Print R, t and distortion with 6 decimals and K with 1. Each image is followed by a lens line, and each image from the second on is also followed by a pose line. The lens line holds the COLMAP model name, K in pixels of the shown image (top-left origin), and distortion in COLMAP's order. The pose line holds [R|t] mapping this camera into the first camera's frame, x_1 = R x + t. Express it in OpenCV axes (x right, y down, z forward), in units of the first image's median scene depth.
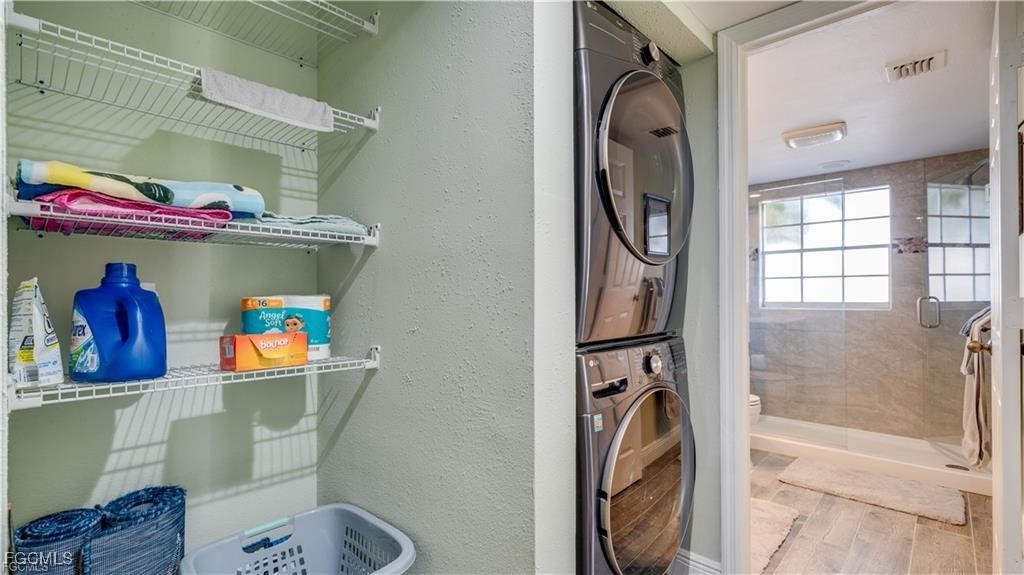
lens RADIAL K [[451.1, 0, 532.5], [0, 451.1, 291.8], [0, 0, 1]] dist [0.002372, 0.000523]
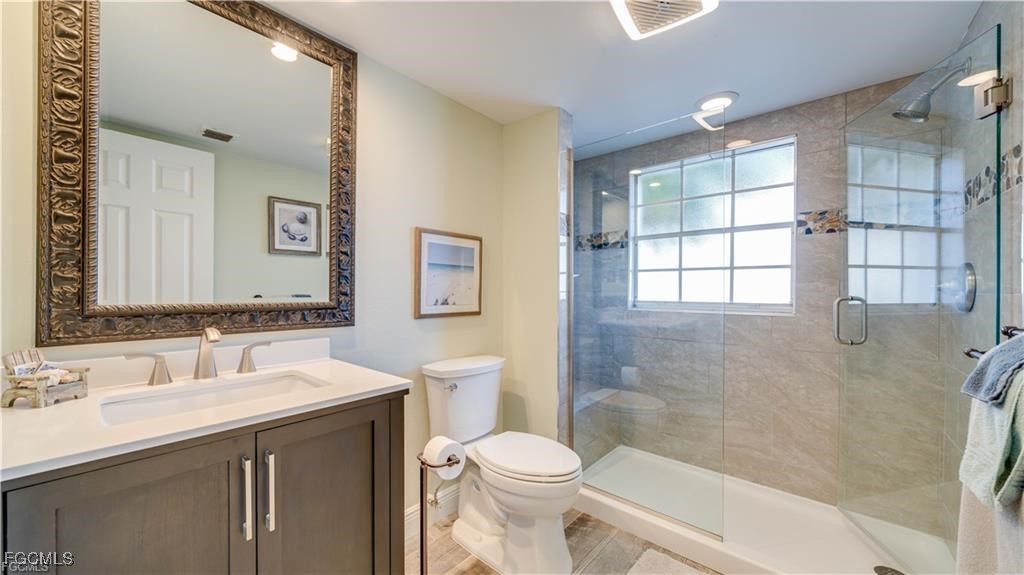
lens RADIAL K [[397.5, 0, 495.3], [0, 397.5, 290.5], [0, 0, 1]] dist [-0.006324, 0.000373]
pose [[0.999684, 0.007959, 0.023845, 0.311634], [-0.008254, 0.999890, 0.012299, -0.002482], [-0.023745, -0.012492, 0.999640, 0.392874]]
